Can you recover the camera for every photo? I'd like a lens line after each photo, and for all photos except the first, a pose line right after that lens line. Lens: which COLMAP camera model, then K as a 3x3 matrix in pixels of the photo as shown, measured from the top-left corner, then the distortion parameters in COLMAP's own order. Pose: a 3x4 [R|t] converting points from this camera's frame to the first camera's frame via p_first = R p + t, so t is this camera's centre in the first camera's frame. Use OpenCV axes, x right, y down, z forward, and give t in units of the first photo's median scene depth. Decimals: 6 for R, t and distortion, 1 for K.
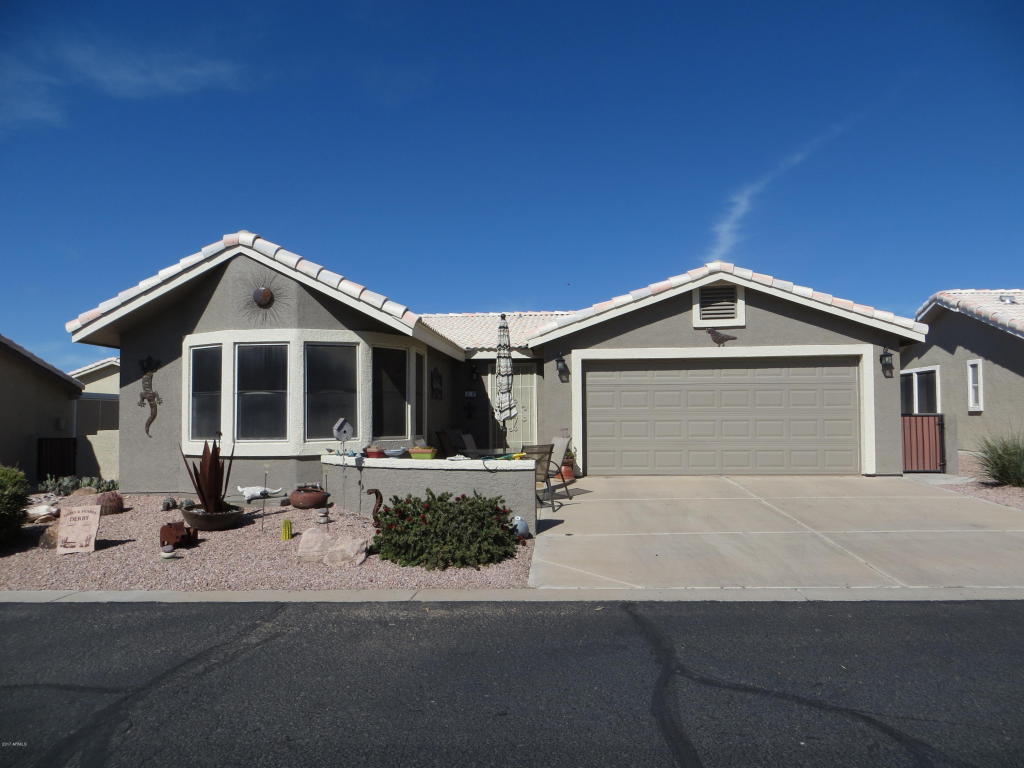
lens RADIAL K [[770.8, 0, 507.8], [0, 770.8, 376.4], [0, 0, 1]] dist [-0.015536, 0.003144]
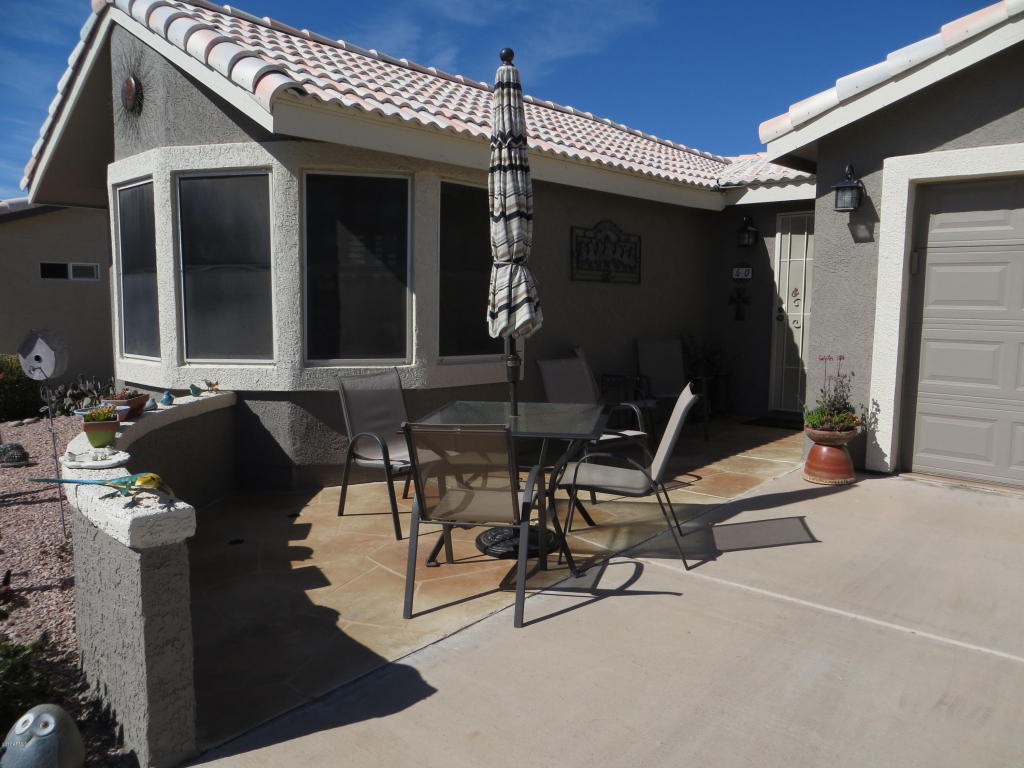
lens RADIAL K [[758.3, 0, 513.5], [0, 758.3, 387.6], [0, 0, 1]] dist [-0.035436, 0.000390]
pose [[0.775231, 0.087151, -0.625637, 0.186783], [0.018538, 0.986871, 0.160442, 0.016465], [0.631405, -0.135977, 0.763438, 0.570948]]
